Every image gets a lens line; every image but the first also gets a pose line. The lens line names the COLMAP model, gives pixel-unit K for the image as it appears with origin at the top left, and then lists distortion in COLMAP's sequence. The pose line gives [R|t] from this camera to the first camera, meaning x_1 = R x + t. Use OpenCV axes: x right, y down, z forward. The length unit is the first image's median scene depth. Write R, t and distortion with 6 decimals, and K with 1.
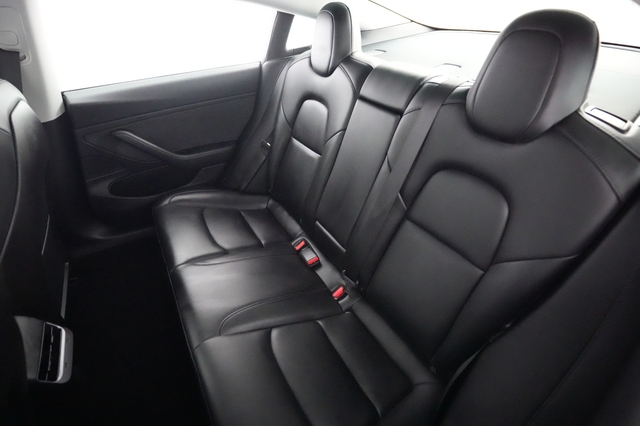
lens RADIAL K [[314.4, 0, 321.5], [0, 314.4, 213.9], [0, 0, 1]] dist [-0.001441, -0.000414]
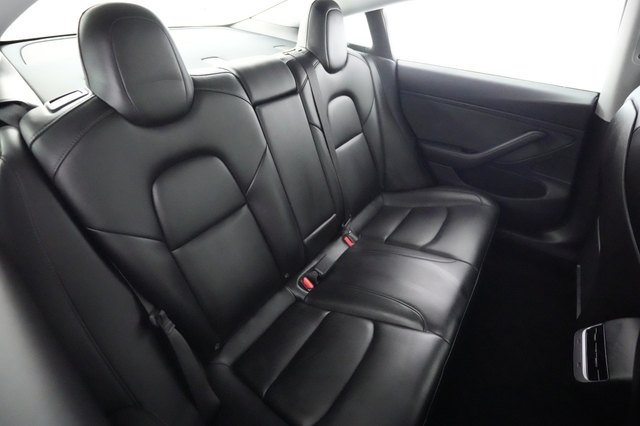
lens RADIAL K [[314.4, 0, 321.5], [0, 314.4, 212.0], [0, 0, 1]] dist [-0.001441, -0.000414]
pose [[-0.431908, -0.522418, 0.735211, -0.744735], [0.513980, 0.527279, 0.676610, -0.689362], [-0.741135, 0.670117, 0.040776, 0.984692]]
